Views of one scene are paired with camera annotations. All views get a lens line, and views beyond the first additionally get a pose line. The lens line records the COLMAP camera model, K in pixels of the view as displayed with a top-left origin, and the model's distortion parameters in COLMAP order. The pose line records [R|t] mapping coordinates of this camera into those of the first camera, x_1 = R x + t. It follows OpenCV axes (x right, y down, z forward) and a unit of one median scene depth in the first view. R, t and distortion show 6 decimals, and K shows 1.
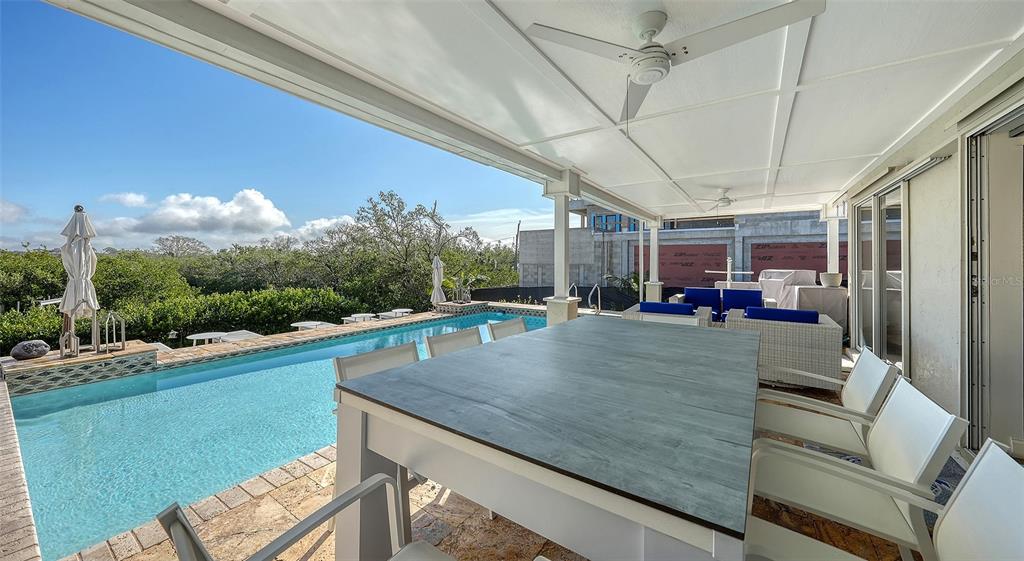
lens RADIAL K [[359.9, 0, 510.6], [0, 359.9, 260.0], [0, 0, 1]] dist [-0.000380, -0.000049]
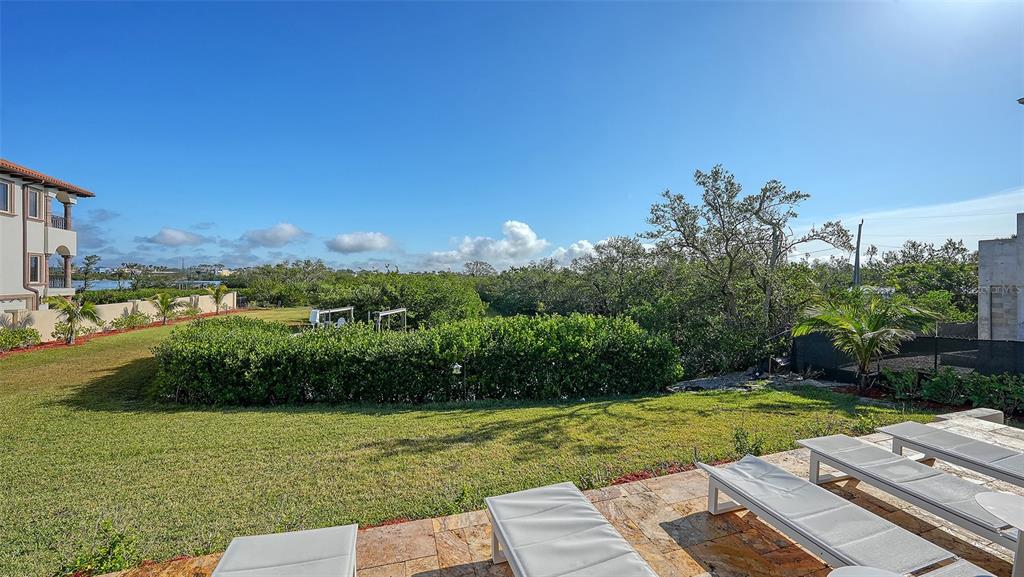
lens RADIAL K [[356.4, 0, 505.6], [0, 356.4, 284.4], [0, 0, 1]] dist [-0.001740, -0.000035]
pose [[0.784486, 0.011917, -0.620032, -0.228430], [-0.005370, 0.999908, 0.012425, 0.007726], [0.620123, -0.006418, 0.784478, 0.277971]]
